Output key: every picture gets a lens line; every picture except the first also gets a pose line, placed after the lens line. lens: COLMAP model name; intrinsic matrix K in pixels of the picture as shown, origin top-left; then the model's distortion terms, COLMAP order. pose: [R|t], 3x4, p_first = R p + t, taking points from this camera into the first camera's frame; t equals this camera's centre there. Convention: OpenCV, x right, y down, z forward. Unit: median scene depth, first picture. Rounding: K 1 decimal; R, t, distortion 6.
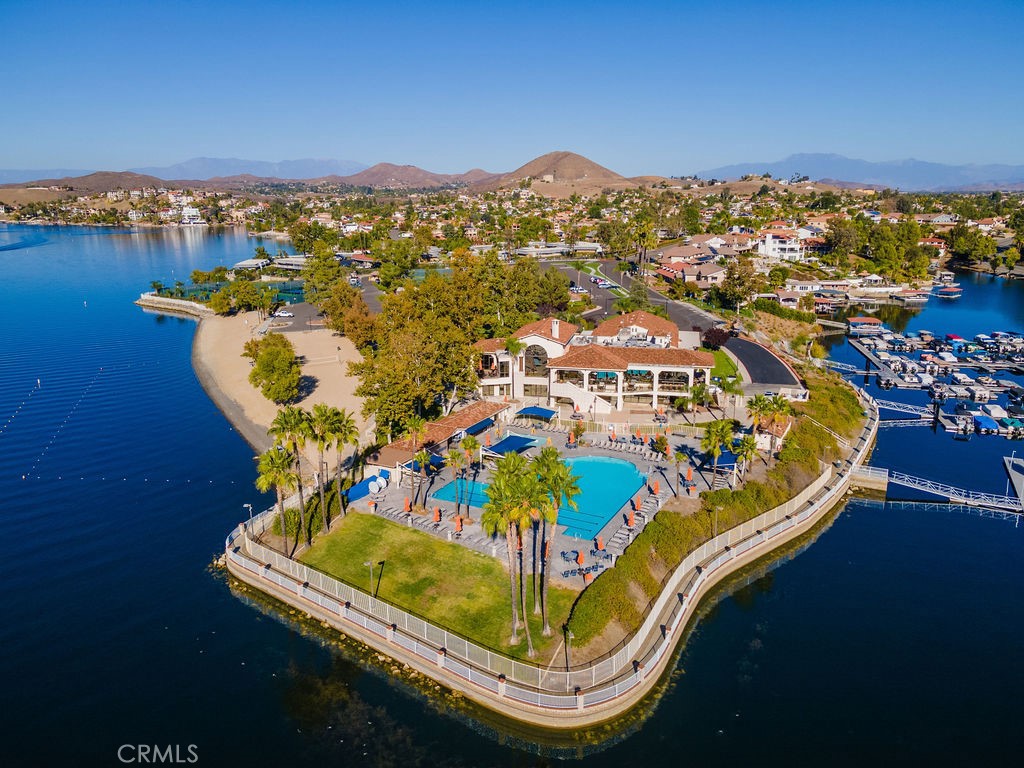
lens RADIAL K [[746.0, 0, 512.0], [0, 746.0, 384.0], [0, 0, 1]] dist [0.007032, 0.057786]
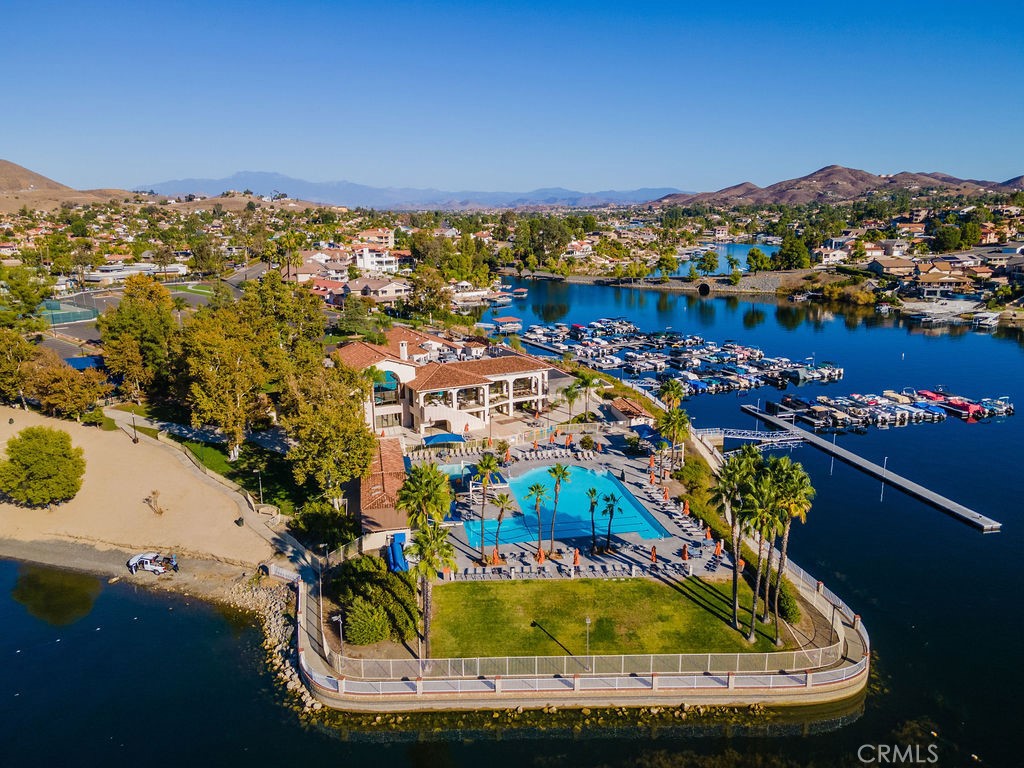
lens RADIAL K [[746.0, 0, 512.0], [0, 746.0, 384.0], [0, 0, 1]] dist [0.007032, 0.057786]
pose [[0.774826, -0.143480, 0.615676, -0.048706], [0.156513, 0.987122, 0.033073, -0.005005], [-0.612493, 0.070736, 0.787305, 0.021543]]
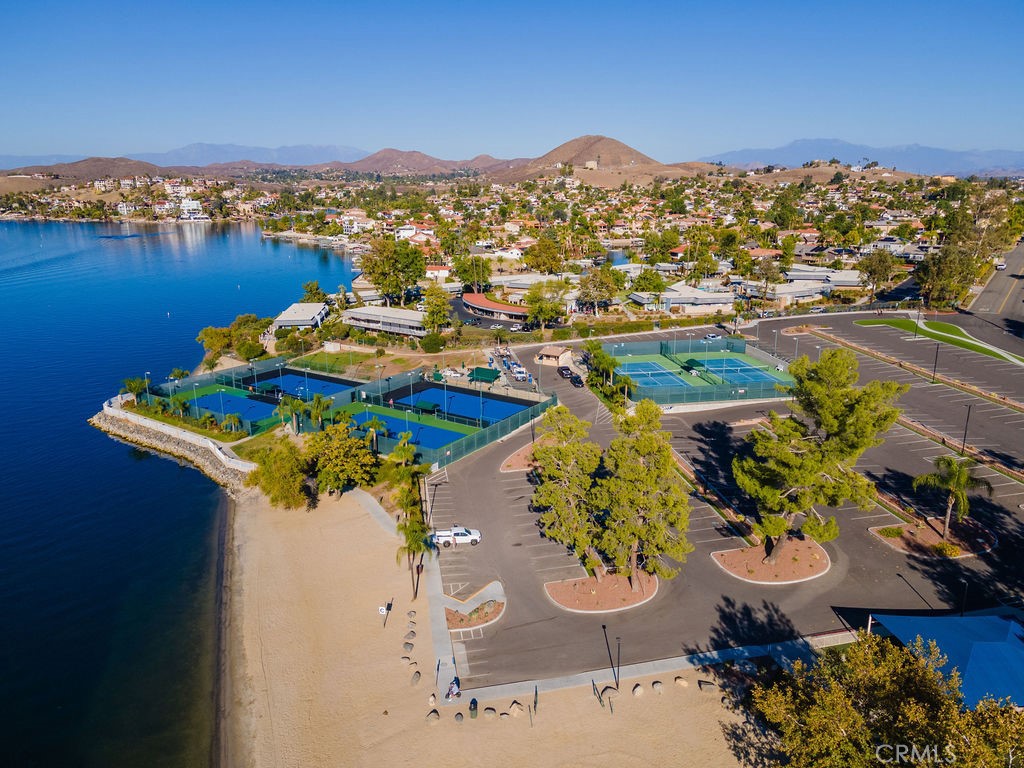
lens RADIAL K [[746.0, 0, 512.0], [0, 746.0, 384.0], [0, 0, 1]] dist [0.007032, 0.057786]
pose [[0.999999, -0.000791, 0.000860, -0.057913], [0.000777, 0.999852, 0.017188, -0.036777], [-0.000873, -0.017187, 0.999852, 0.129935]]
